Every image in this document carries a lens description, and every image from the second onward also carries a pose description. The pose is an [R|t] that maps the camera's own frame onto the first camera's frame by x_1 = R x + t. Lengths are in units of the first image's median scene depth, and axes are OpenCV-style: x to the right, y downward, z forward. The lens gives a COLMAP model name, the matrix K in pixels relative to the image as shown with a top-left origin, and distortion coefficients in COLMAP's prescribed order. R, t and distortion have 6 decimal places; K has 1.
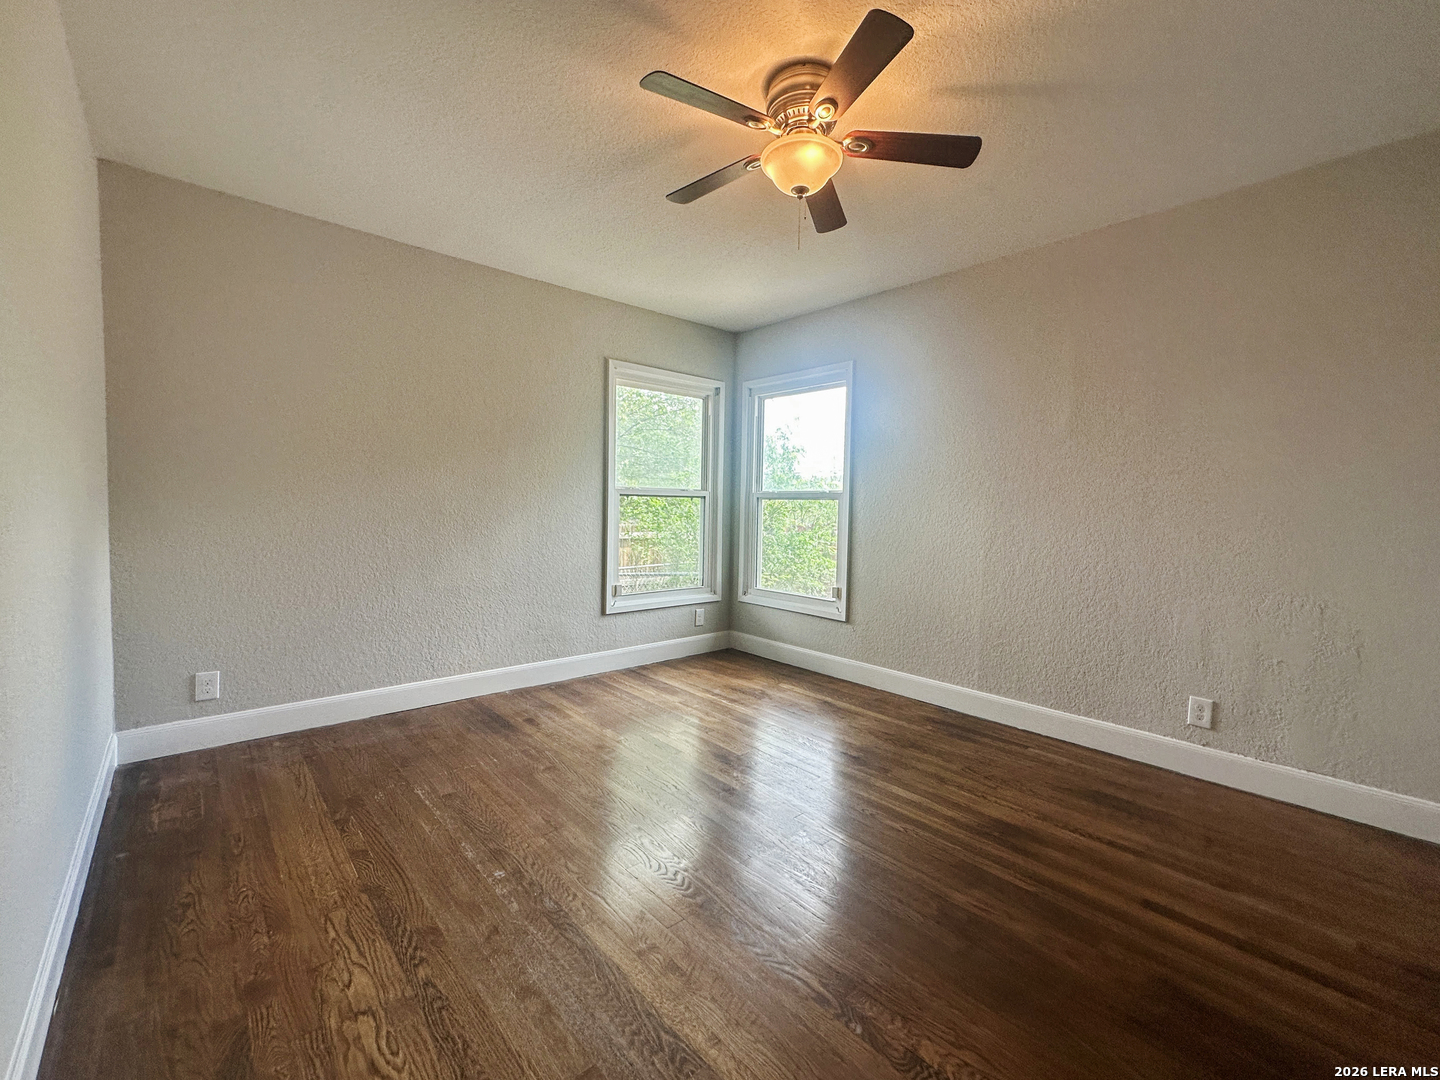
lens RADIAL K [[587.8, 0, 720.0], [0, 587.8, 540.0], [0, 0, 1]] dist [-0.000935, -0.000006]
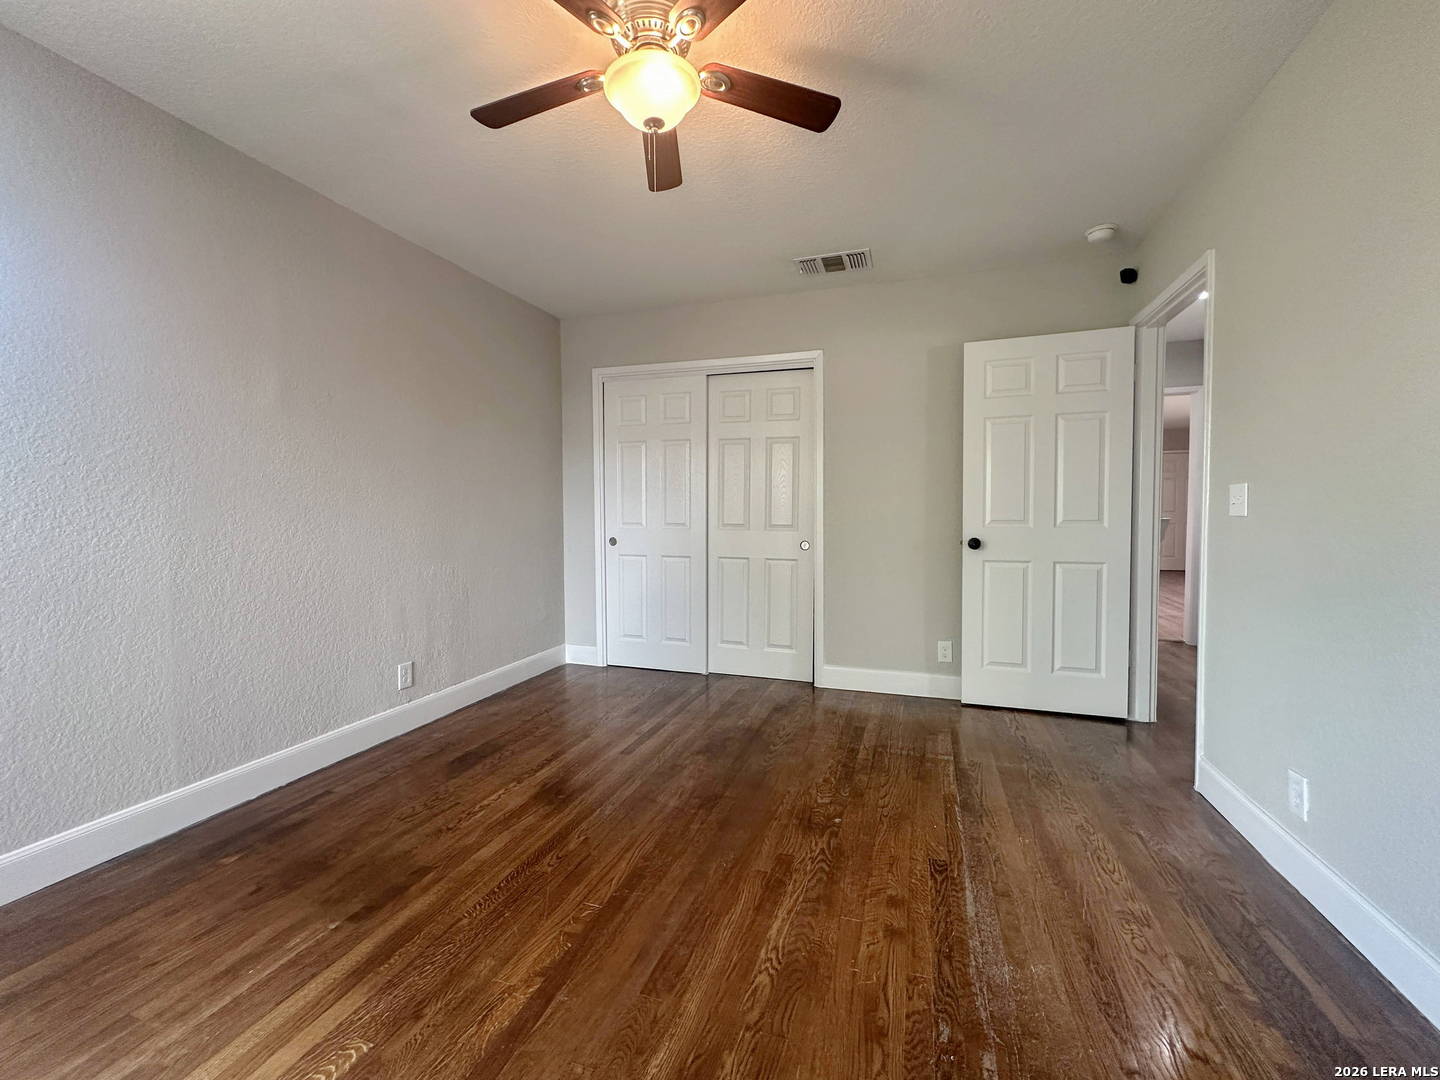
lens RADIAL K [[587.8, 0, 720.0], [0, 587.8, 540.0], [0, 0, 1]] dist [-0.000935, -0.000006]
pose [[-0.482498, -0.059785, 0.873854, -0.516264], [0.046882, 0.994475, 0.093923, -0.057977], [-0.874642, 0.086285, -0.477029, 1.042158]]
